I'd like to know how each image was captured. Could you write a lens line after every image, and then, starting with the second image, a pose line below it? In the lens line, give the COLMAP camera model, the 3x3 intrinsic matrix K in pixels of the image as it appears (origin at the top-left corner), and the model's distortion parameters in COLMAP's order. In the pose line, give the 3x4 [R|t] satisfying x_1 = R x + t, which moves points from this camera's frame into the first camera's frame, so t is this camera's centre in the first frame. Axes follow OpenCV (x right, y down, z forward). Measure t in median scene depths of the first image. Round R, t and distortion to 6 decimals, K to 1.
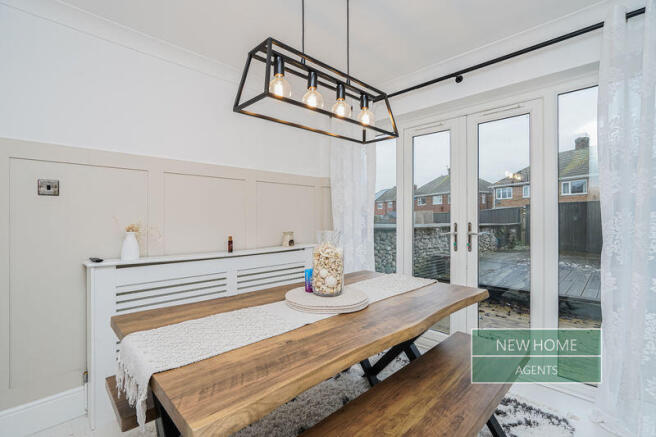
lens RADIAL K [[303.8, 0, 329.6], [0, 303.8, 215.5], [0, 0, 1]] dist [-0.003907, -0.000114]
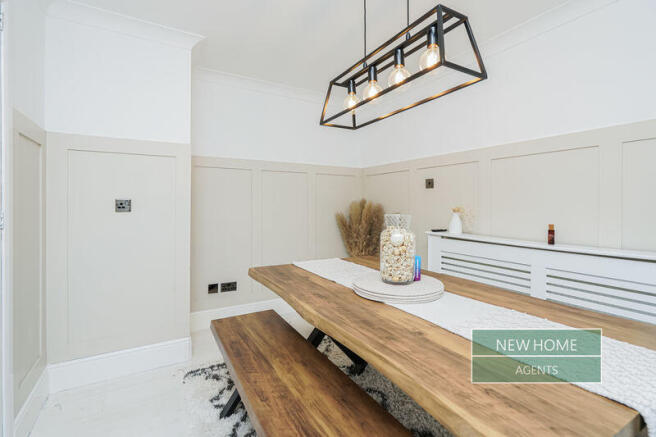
lens RADIAL K [[303.8, 0, 329.6], [0, 303.8, 215.5], [0, 0, 1]] dist [-0.003907, -0.000114]
pose [[-0.257169, 0.065792, -0.964124, 0.761725], [0.046038, 0.997381, 0.055781, -0.032534], [0.965269, -0.030041, -0.259525, 0.856547]]
